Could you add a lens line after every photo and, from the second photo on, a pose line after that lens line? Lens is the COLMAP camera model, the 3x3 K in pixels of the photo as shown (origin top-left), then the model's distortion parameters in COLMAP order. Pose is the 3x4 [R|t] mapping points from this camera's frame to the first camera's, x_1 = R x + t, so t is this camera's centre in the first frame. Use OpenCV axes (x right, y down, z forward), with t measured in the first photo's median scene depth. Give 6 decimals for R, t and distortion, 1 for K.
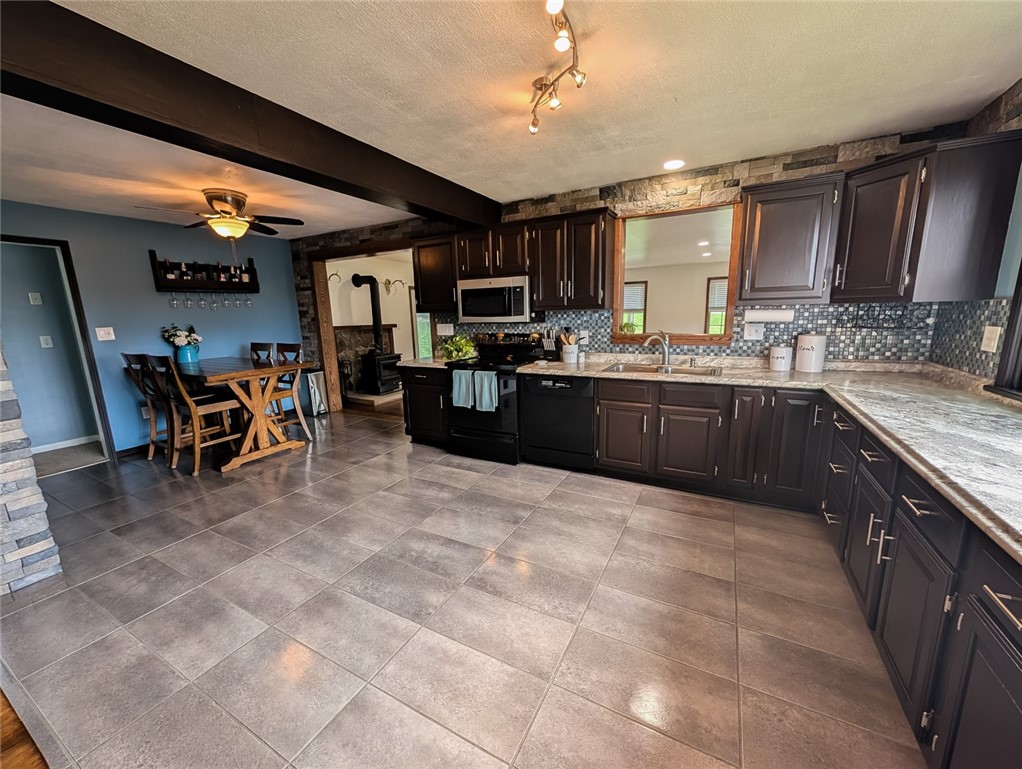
lens RADIAL K [[388.6, 0, 517.6], [0, 388.6, 384.7], [0, 0, 1]] dist [-0.000990, -0.000027]
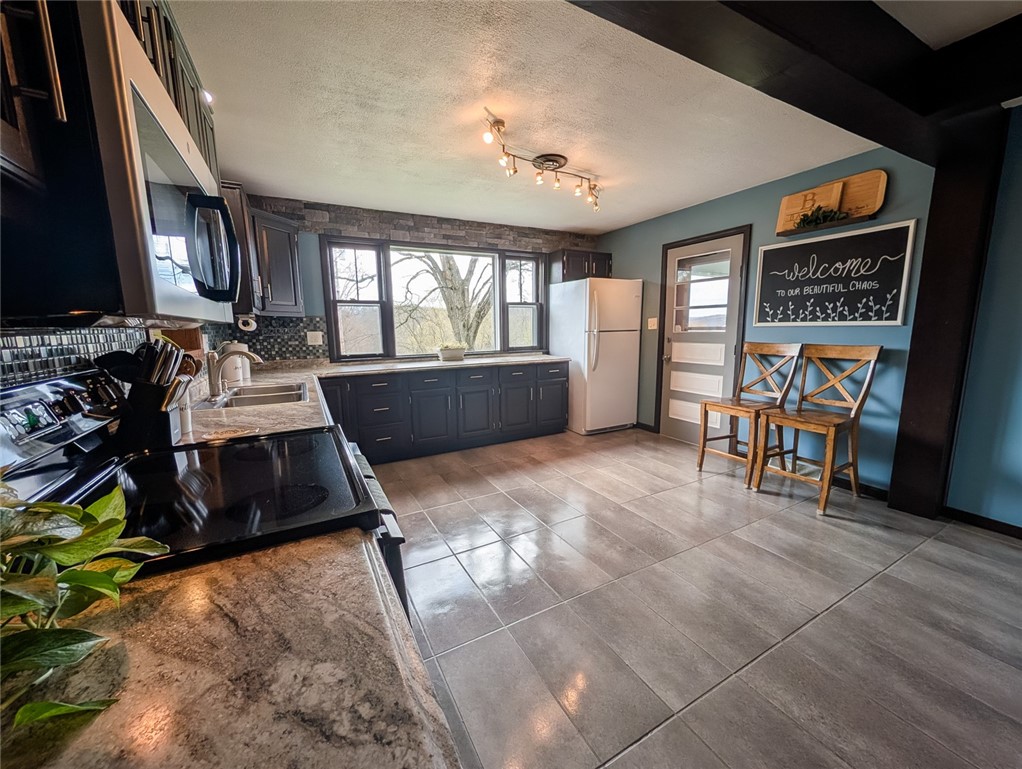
lens RADIAL K [[394.4, 0, 513.3], [0, 394.4, 384.7], [0, 0, 1]] dist [0.001162, 0.000119]
pose [[-0.828806, -0.044814, 0.557739, -0.584069], [0.138004, 0.949622, 0.281377, -0.271355], [-0.542250, 0.310177, -0.780868, 1.791407]]
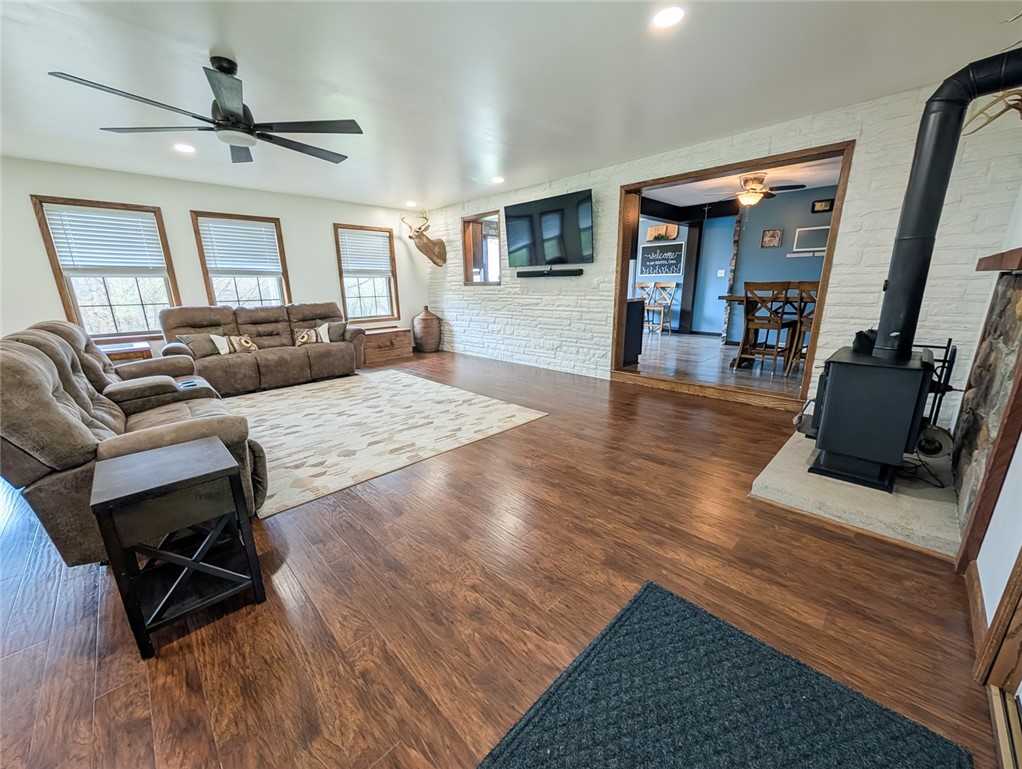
lens RADIAL K [[394.4, 0, 514.7], [0, 394.4, 388.5], [0, 0, 1]] dist [0.001162, 0.000119]
pose [[-0.953816, -0.036797, 0.298130, -0.524869], [0.094485, 0.905345, 0.414032, -0.684016], [-0.285146, 0.423079, -0.860056, 4.376483]]
